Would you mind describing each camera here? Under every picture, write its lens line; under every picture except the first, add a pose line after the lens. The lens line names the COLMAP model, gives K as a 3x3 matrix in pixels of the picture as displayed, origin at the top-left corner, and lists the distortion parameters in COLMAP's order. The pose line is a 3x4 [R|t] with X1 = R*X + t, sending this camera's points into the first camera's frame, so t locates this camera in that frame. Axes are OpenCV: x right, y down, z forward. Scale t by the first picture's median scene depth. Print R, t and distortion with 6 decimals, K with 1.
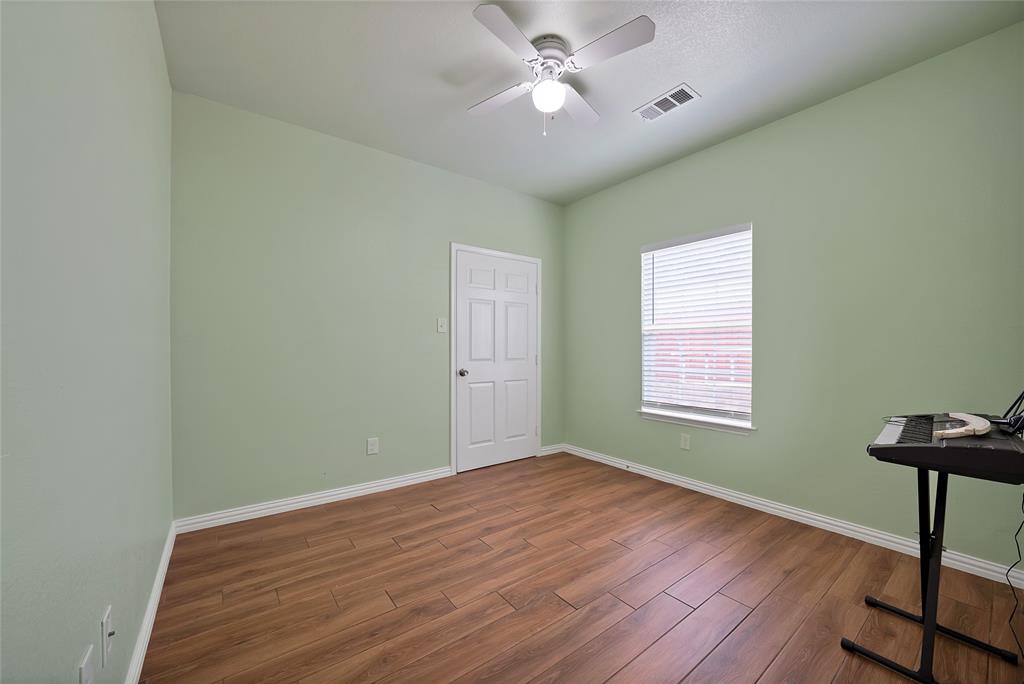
lens RADIAL K [[368.8, 0, 520.4], [0, 368.8, 346.6], [0, 0, 1]] dist [-0.023511, 0.005215]
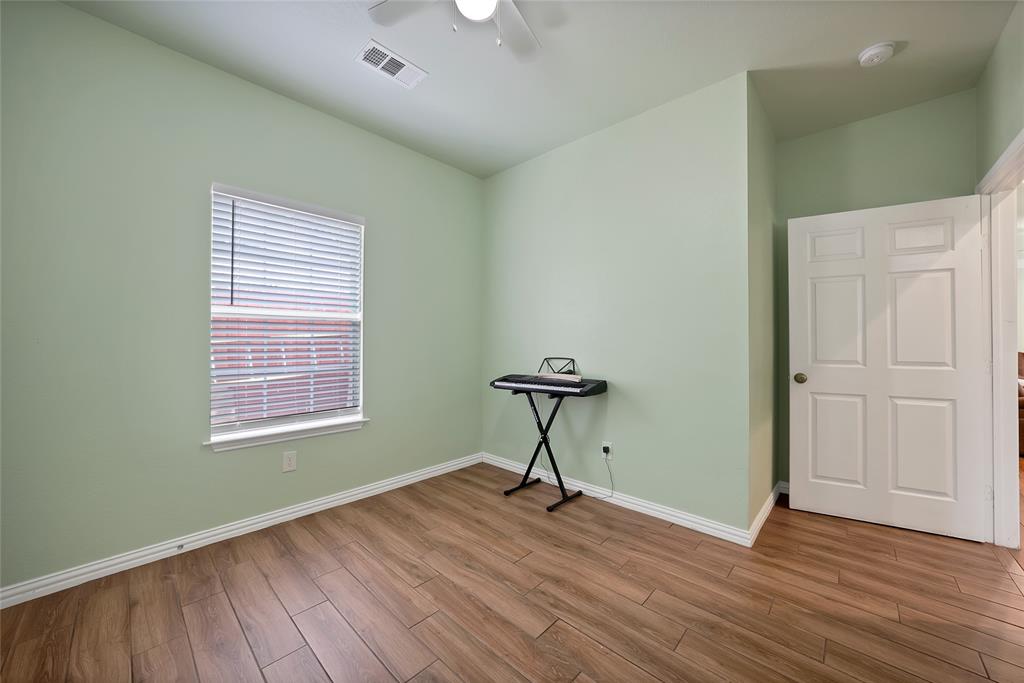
lens RADIAL K [[368.8, 0, 521.4], [0, 368.8, 340.6], [0, 0, 1]] dist [-0.023511, 0.005215]
pose [[-0.139319, 0.002511, 0.990244, -0.429986], [-0.009231, 0.999950, -0.003834, 0.000243], [-0.990204, -0.009675, -0.139289, 0.685439]]
